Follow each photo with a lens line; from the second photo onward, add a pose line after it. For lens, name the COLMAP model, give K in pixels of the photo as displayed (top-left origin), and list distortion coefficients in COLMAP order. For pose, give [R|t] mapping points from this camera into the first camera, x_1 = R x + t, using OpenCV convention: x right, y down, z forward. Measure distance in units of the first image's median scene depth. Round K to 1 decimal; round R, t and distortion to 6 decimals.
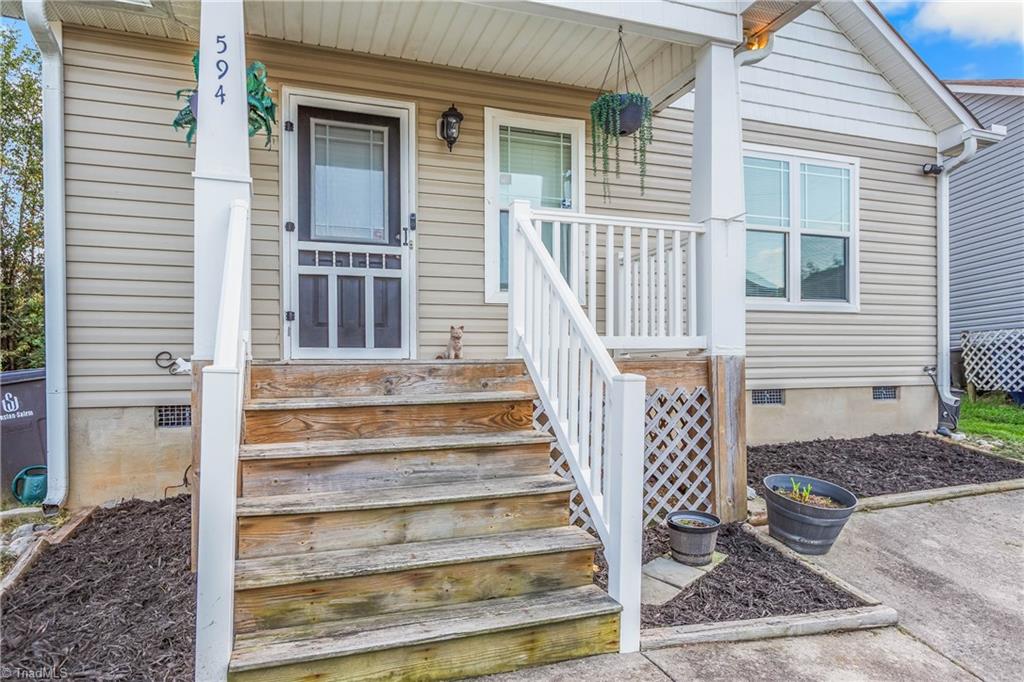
lens RADIAL K [[421.3, 0, 511.5], [0, 421.3, 349.4], [0, 0, 1]] dist [-0.002962, -0.000494]
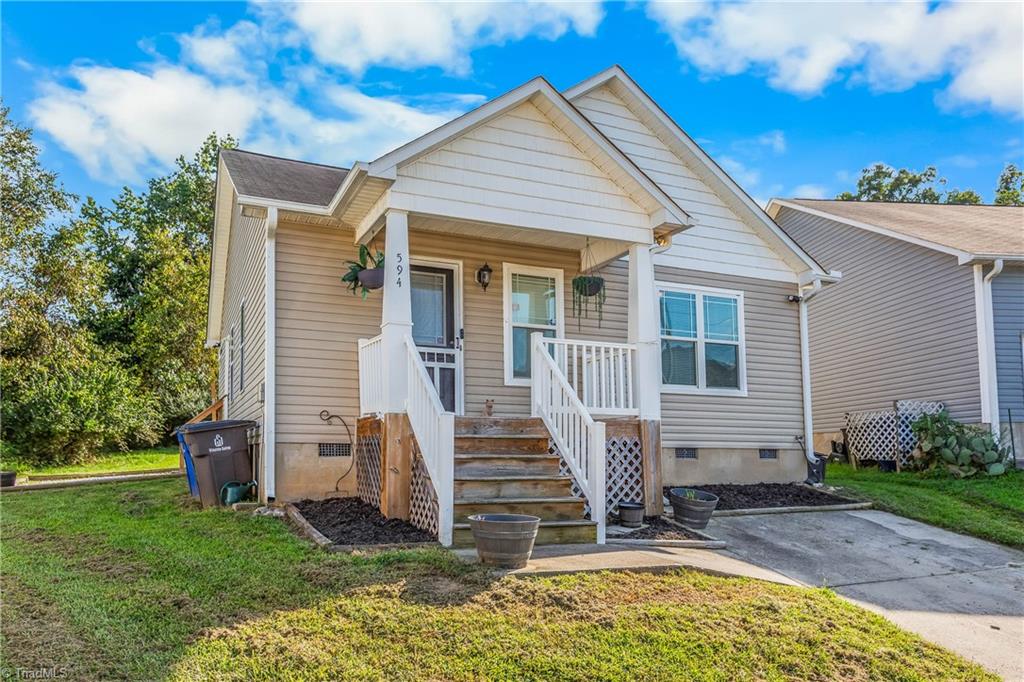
lens RADIAL K [[421.3, 0, 511.5], [0, 421.3, 349.4], [0, 0, 1]] dist [-0.002962, -0.000494]
pose [[0.995117, 0.034739, 0.092387, -0.205063], [-0.017612, 0.983490, -0.180103, 0.045390], [-0.097118, 0.177597, 0.979299, -0.626416]]
